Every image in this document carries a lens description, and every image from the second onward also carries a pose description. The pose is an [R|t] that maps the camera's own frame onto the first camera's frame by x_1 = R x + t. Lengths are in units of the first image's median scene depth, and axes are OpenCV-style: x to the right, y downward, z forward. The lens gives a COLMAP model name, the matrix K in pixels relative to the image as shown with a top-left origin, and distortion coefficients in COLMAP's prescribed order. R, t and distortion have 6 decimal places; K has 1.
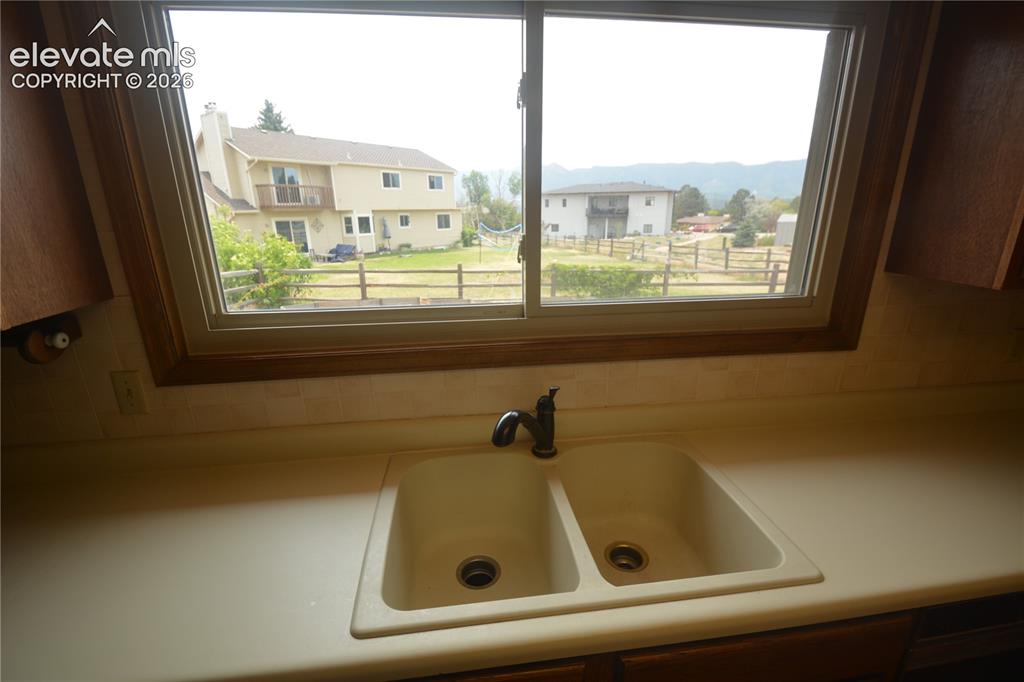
lens RADIAL K [[457.1, 0, 513.0], [0, 457.1, 358.7], [0, 0, 1]] dist [0.003147, -0.000205]
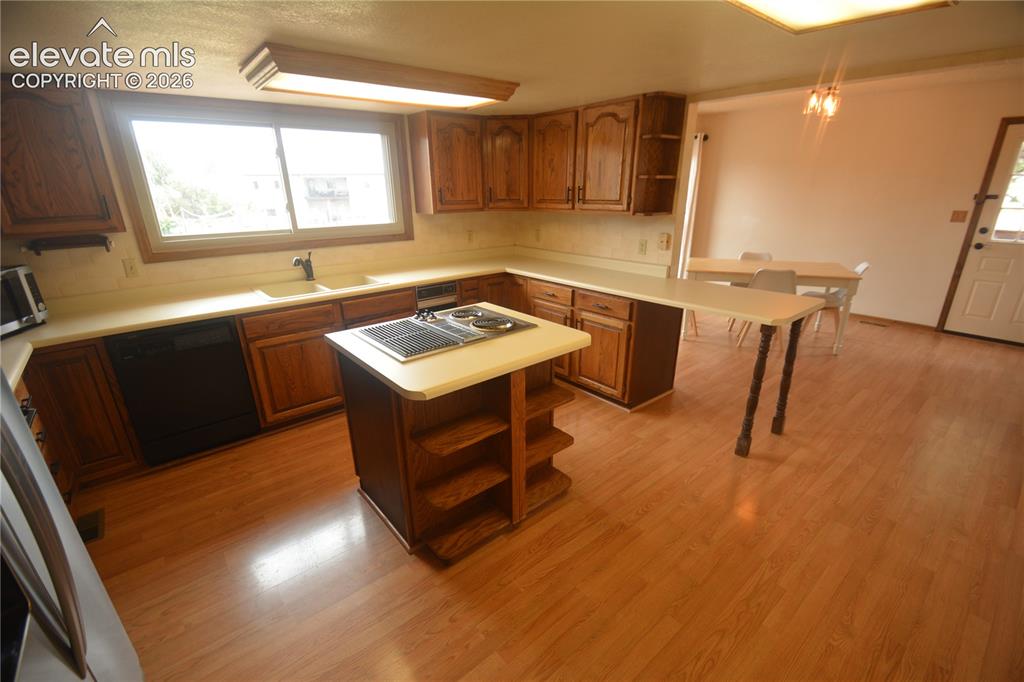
lens RADIAL K [[447.1, 0, 508.1], [0, 447.1, 359.9], [0, 0, 1]] dist [0.017240, -0.015621]
pose [[0.850085, -0.191826, 0.490468, -0.338856], [0.170076, 0.981399, 0.089055, 0.635115], [-0.498427, 0.007713, 0.866897, -1.968424]]
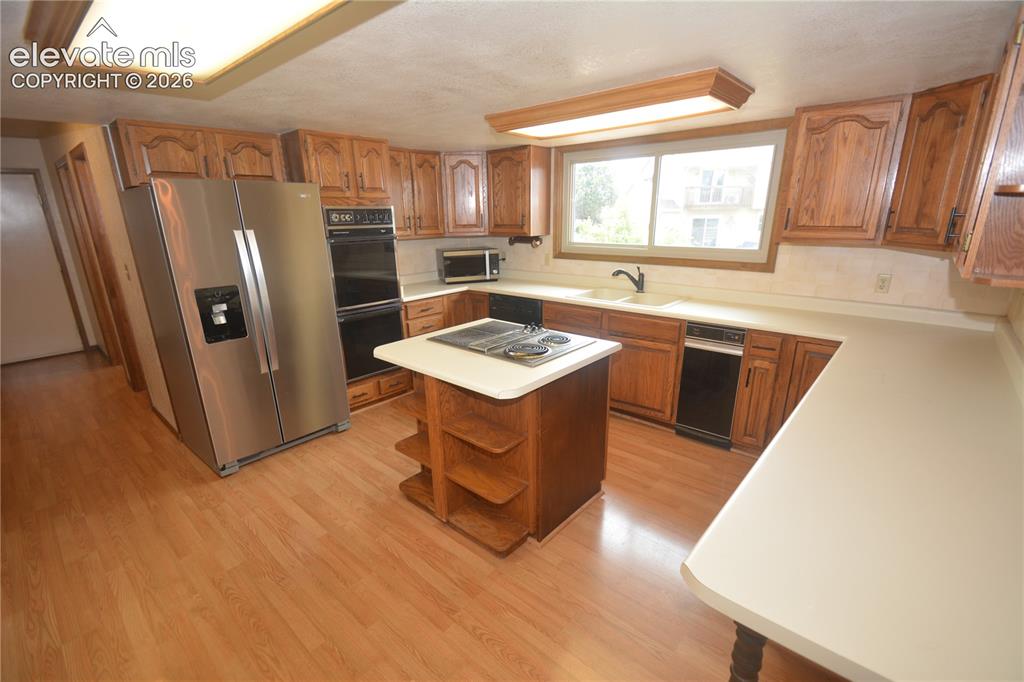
lens RADIAL K [[457.1, 0, 513.0], [0, 457.1, 358.7], [0, 0, 1]] dist [0.003147, -0.000205]
pose [[0.650411, 0.230920, -0.723631, 1.803880], [-0.227479, 0.968161, 0.104490, 0.496852], [0.724720, 0.096649, 0.682232, -1.632031]]
